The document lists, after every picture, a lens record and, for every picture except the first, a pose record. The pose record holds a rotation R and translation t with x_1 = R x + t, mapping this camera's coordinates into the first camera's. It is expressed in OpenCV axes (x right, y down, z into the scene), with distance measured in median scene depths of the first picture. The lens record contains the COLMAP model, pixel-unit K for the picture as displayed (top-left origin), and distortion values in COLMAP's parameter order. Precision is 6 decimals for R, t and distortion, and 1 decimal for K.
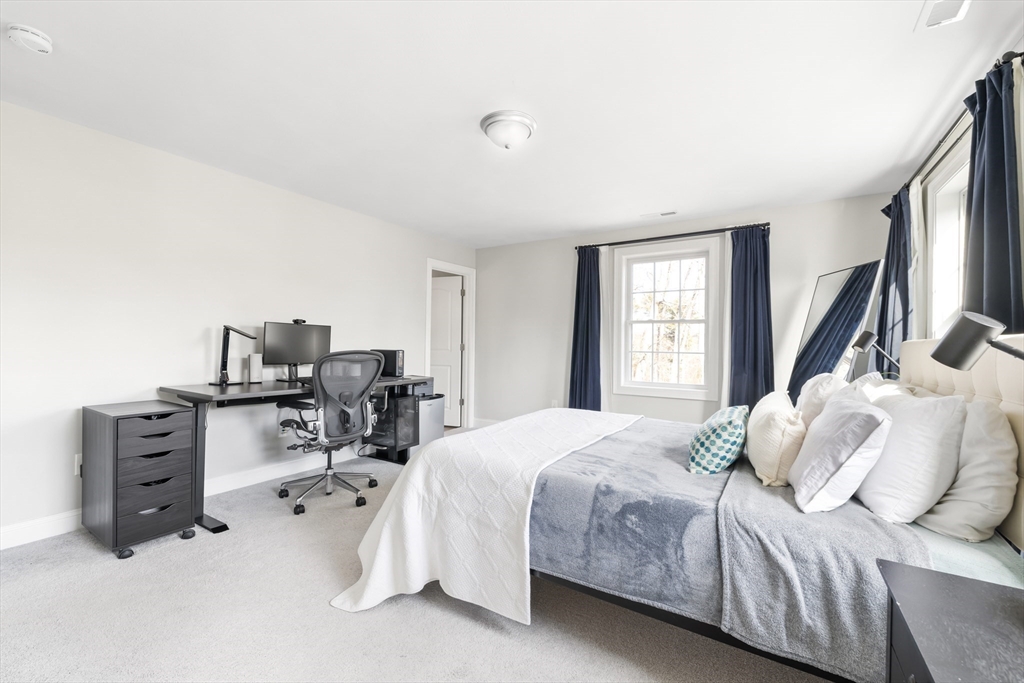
lens RADIAL K [[433.5, 0, 519.1], [0, 433.5, 341.3], [0, 0, 1]] dist [0.002212, 0.000248]
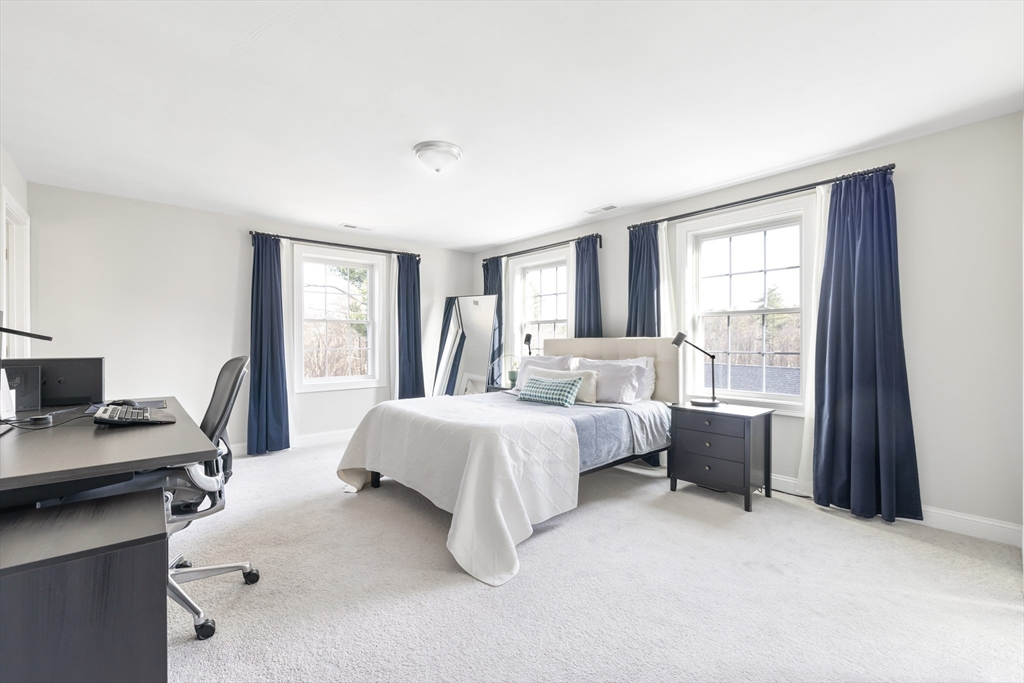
lens RADIAL K [[433.5, 0, 508.9], [0, 433.5, 341.8], [0, 0, 1]] dist [0.002212, 0.000248]
pose [[0.292374, -0.012895, 0.956217, -1.531985], [0.000782, 0.999912, 0.013245, -0.019257], [-0.956304, -0.003125, 0.292358, 0.687624]]
